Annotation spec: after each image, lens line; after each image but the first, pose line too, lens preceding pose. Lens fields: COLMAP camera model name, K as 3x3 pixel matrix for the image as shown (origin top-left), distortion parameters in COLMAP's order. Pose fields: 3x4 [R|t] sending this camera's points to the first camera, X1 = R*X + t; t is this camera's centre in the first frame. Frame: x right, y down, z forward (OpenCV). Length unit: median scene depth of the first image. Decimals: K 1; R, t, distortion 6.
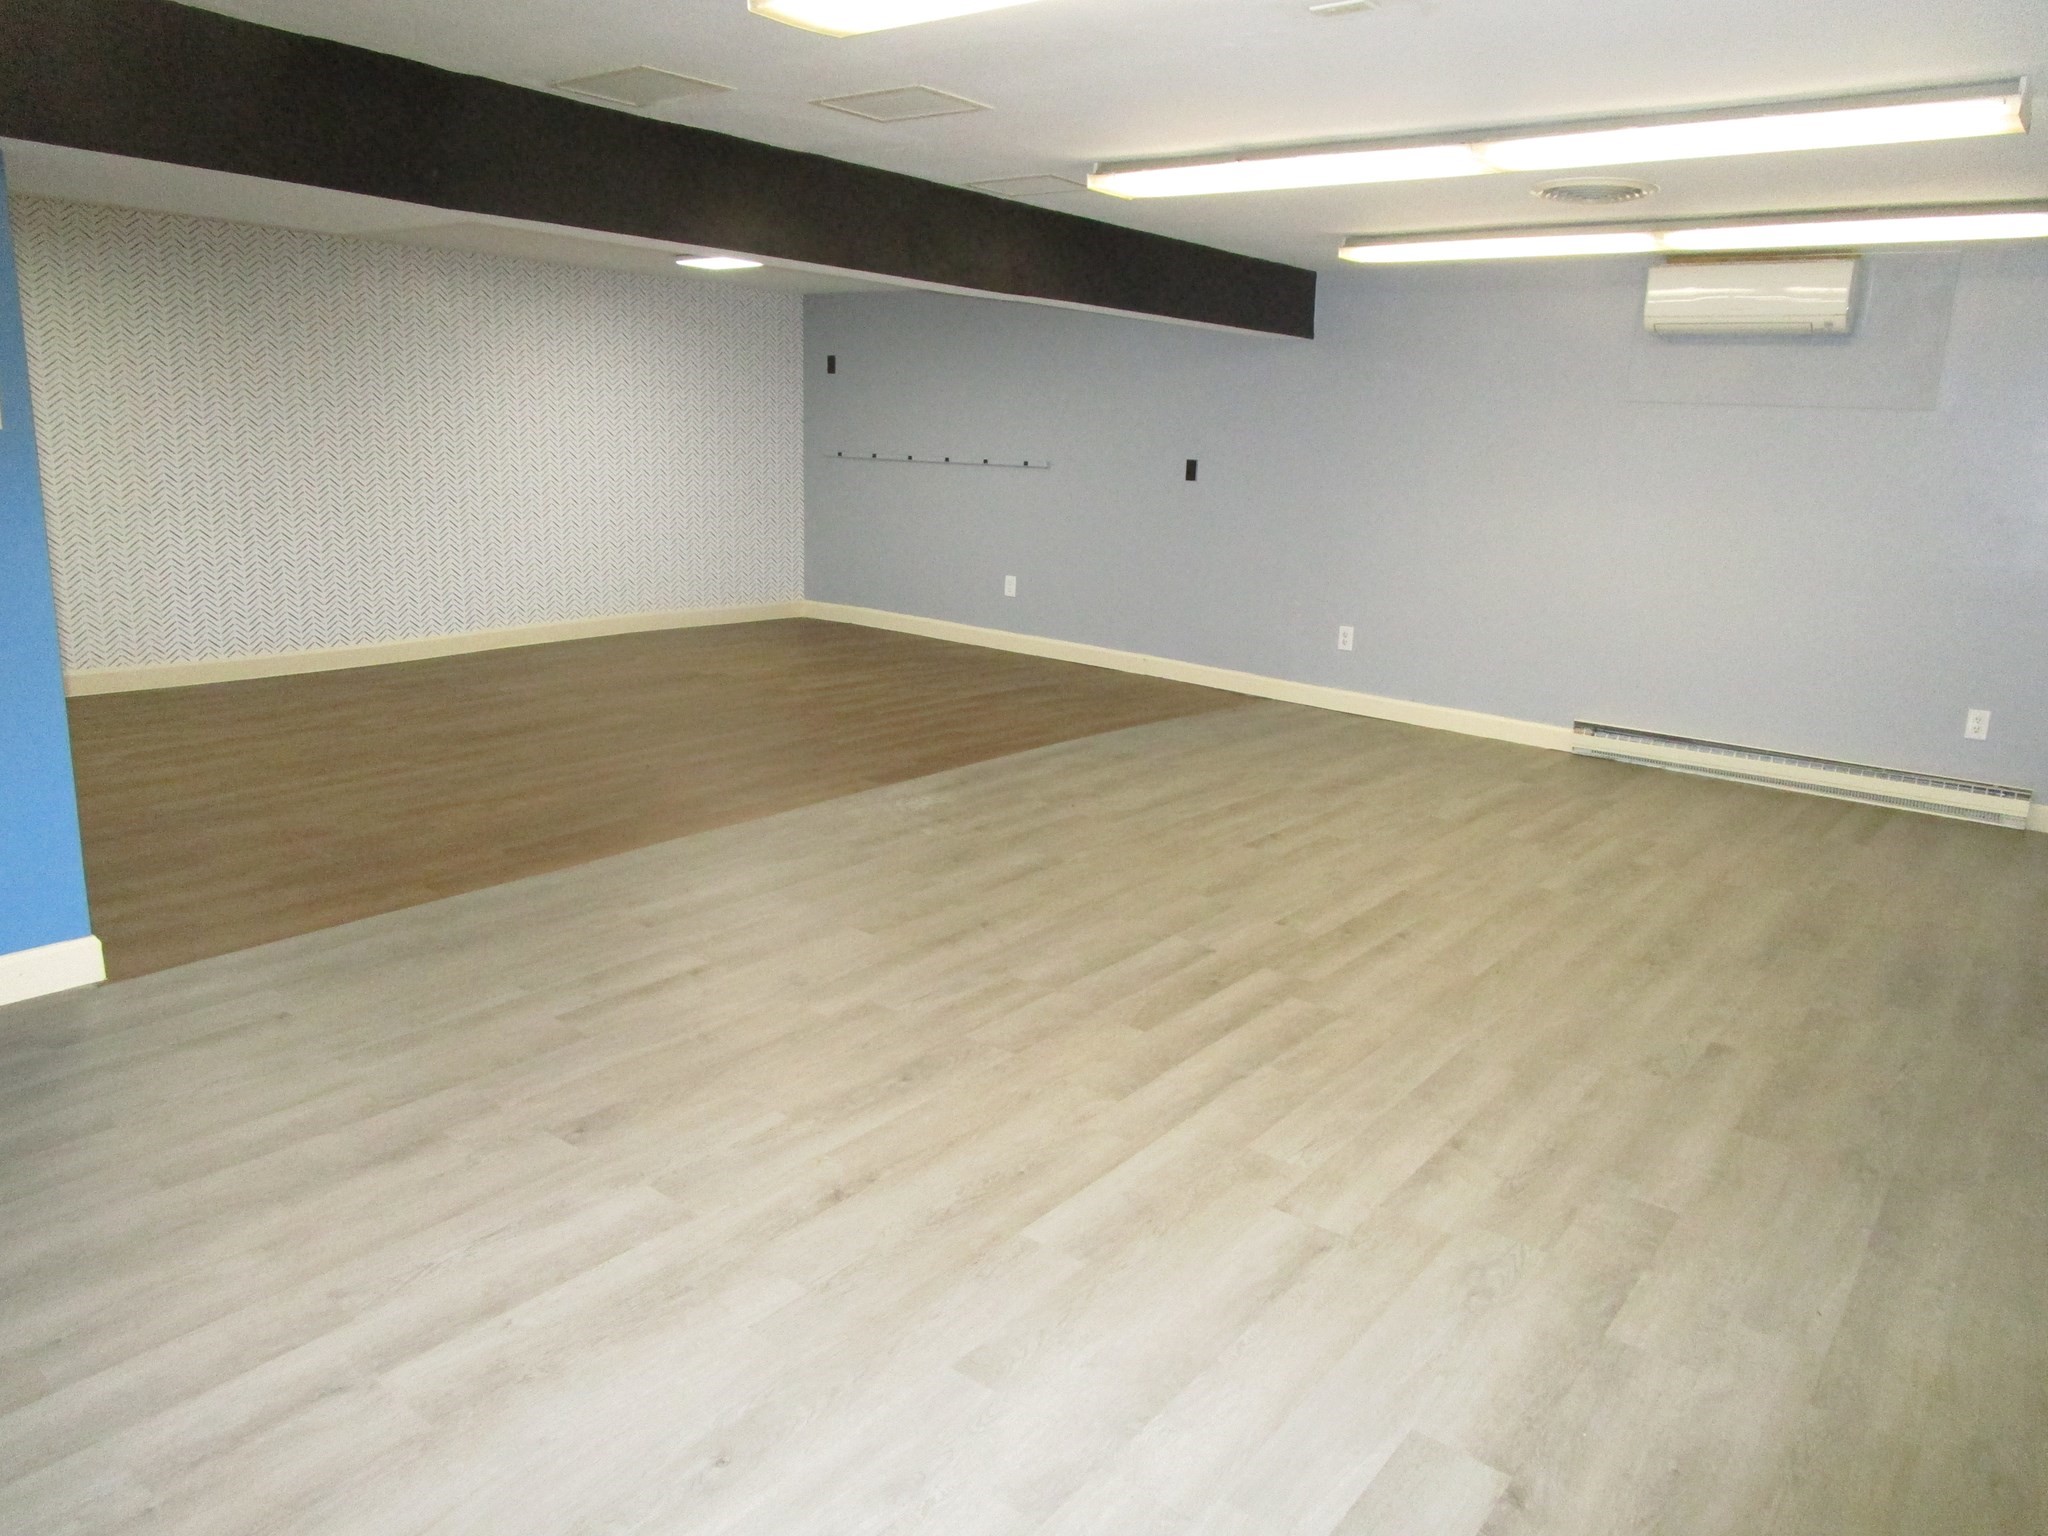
lens RADIAL K [[1465.9, 0, 1020.3], [0, 1465.9, 768.9], [0, 0, 1]] dist [-0.032594, 0.006418]
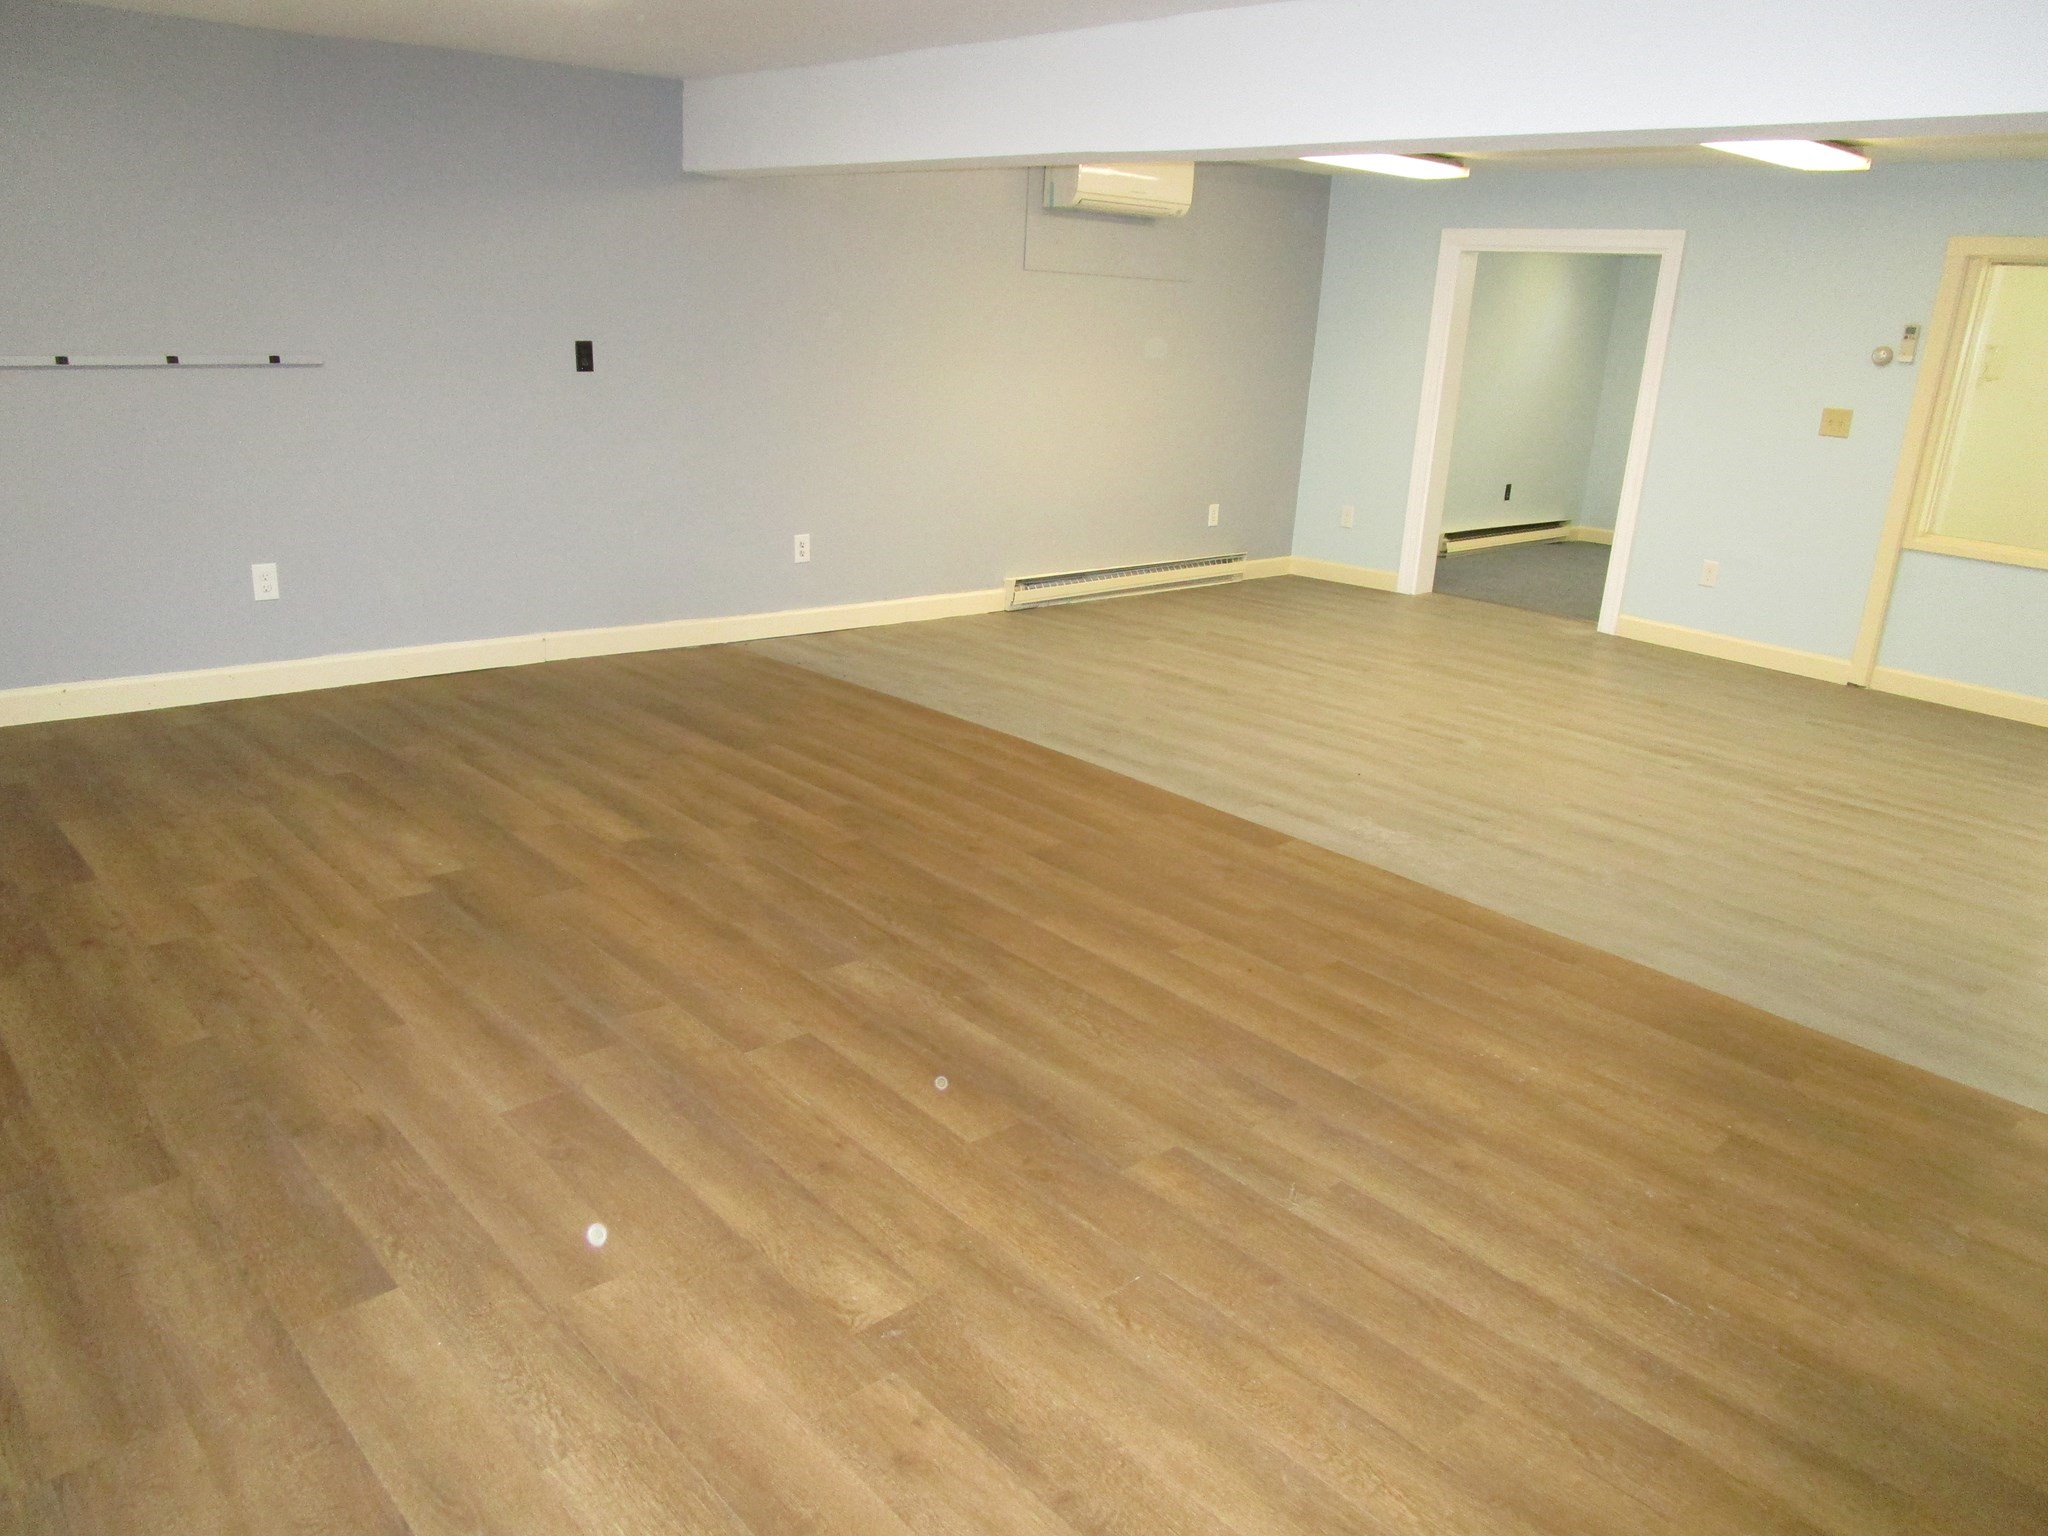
lens RADIAL K [[1465.9, 0, 1012.7], [0, 1465.9, 769.7], [0, 0, 1]] dist [-0.032594, 0.006418]
pose [[0.175354, -0.330615, 0.927332, -0.885529], [0.184067, 0.936327, 0.299016, -0.303465], [-0.967145, 0.118258, 0.225044, 1.070672]]
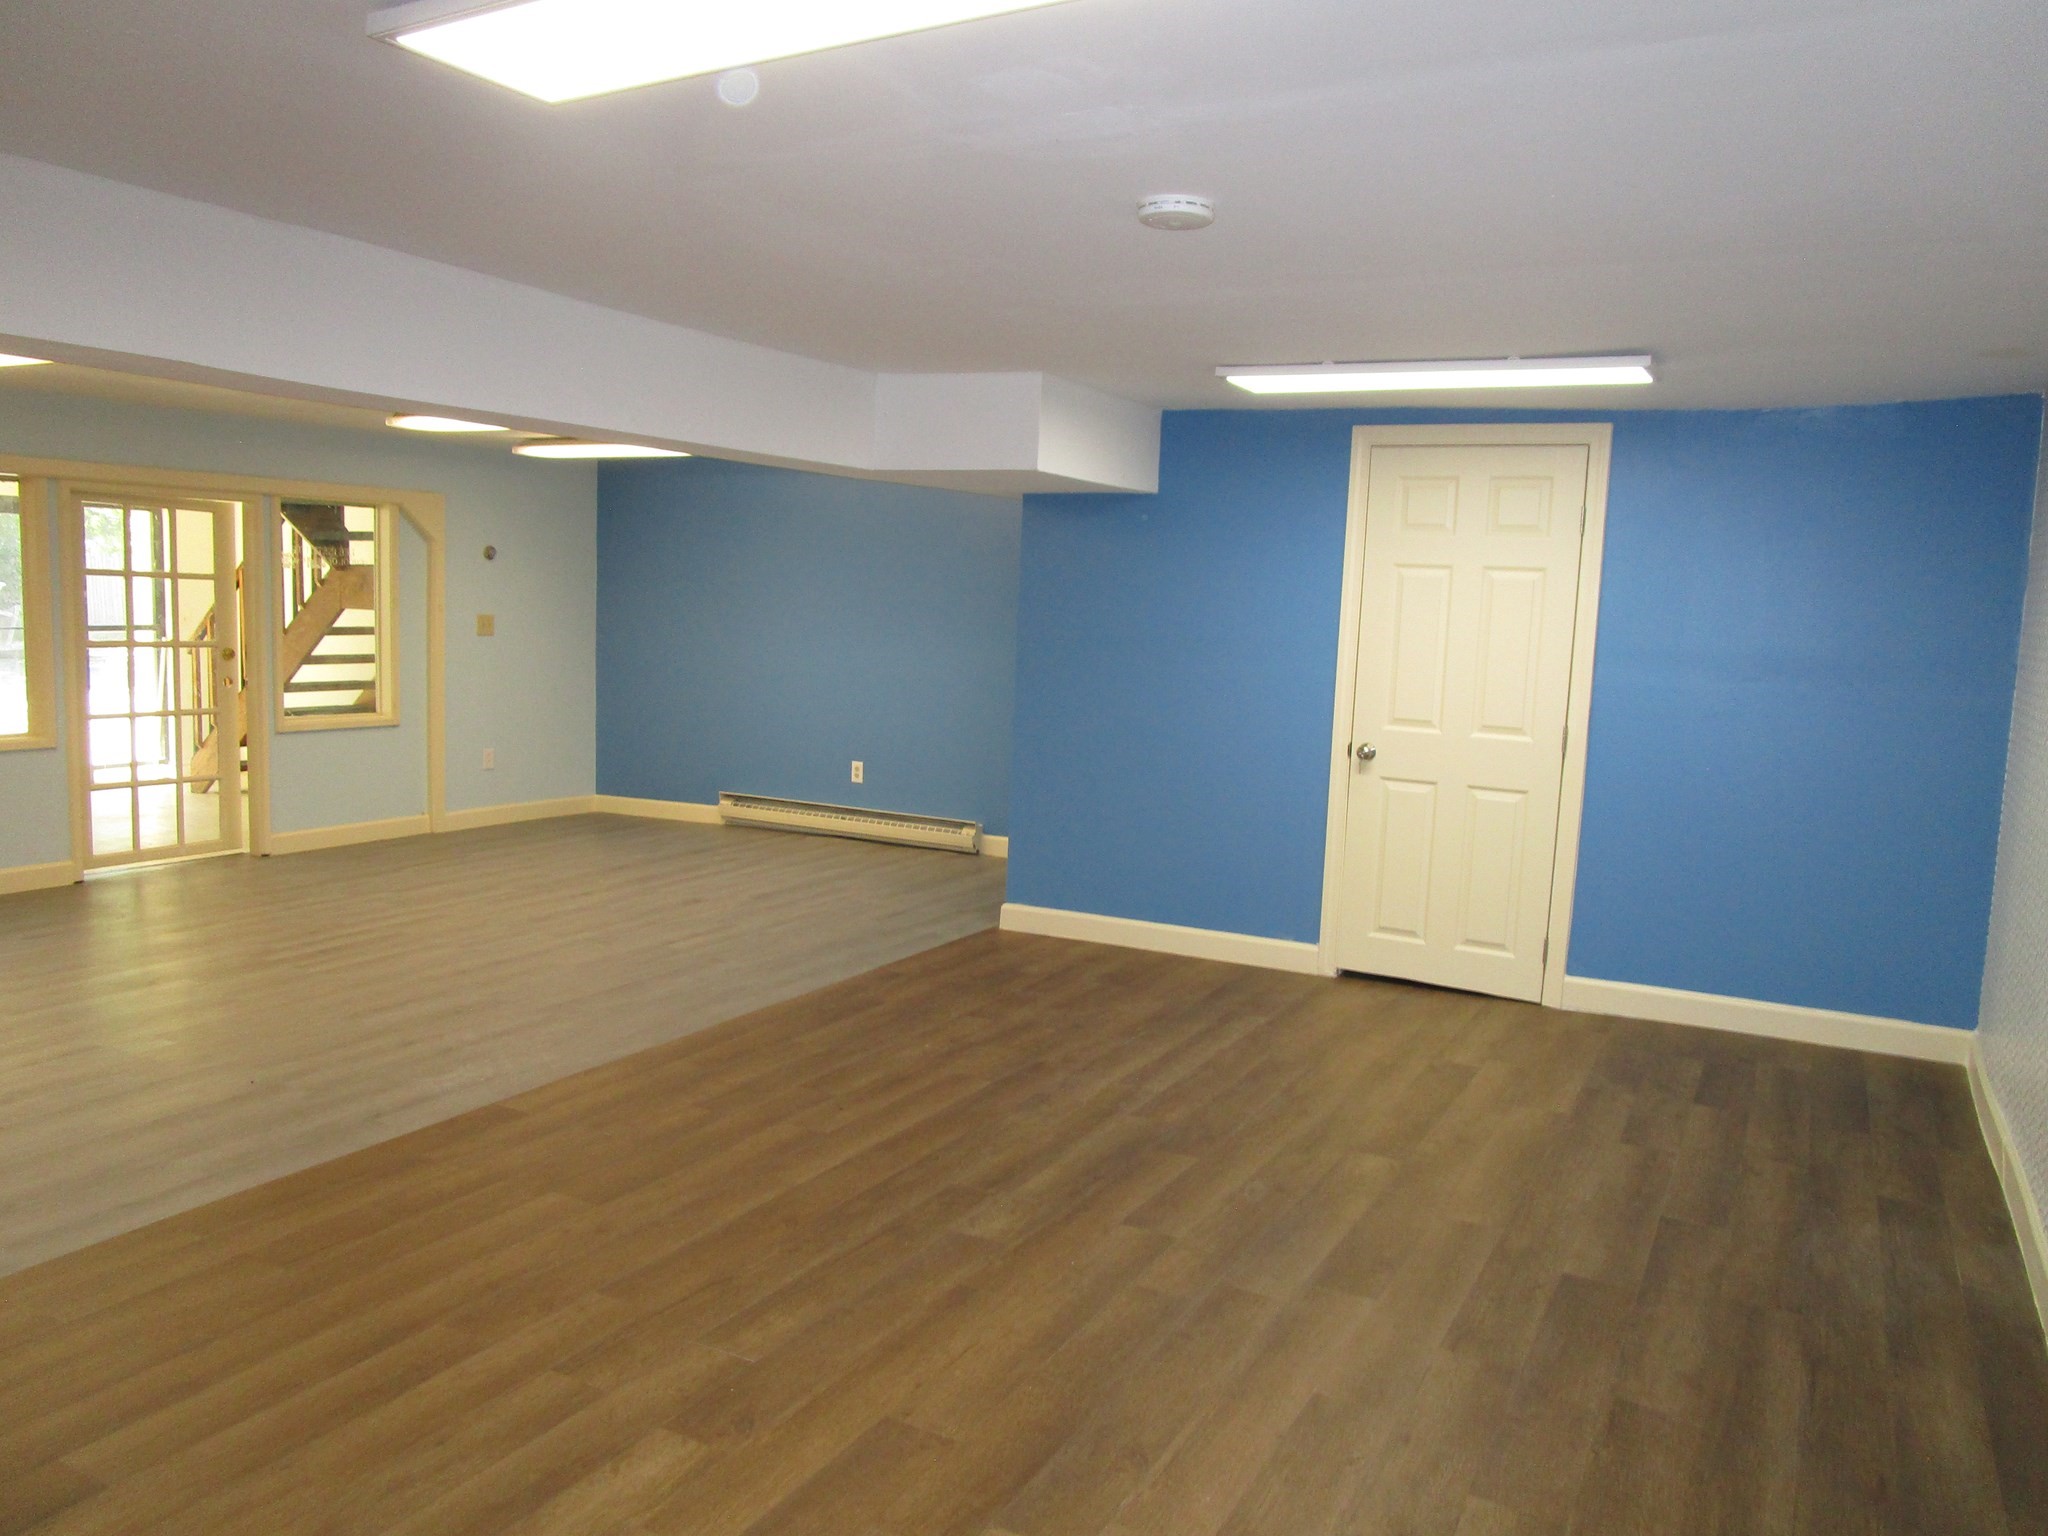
lens RADIAL K [[1465.9, 0, 1023.1], [0, 1465.9, 763.9], [0, 0, 1]] dist [-0.032594, 0.006418]
pose [[-0.986401, -0.053354, -0.155458, -0.251090], [-0.103259, 0.937043, 0.333597, -0.455898], [0.127872, 0.345113, -0.929810, 1.816201]]
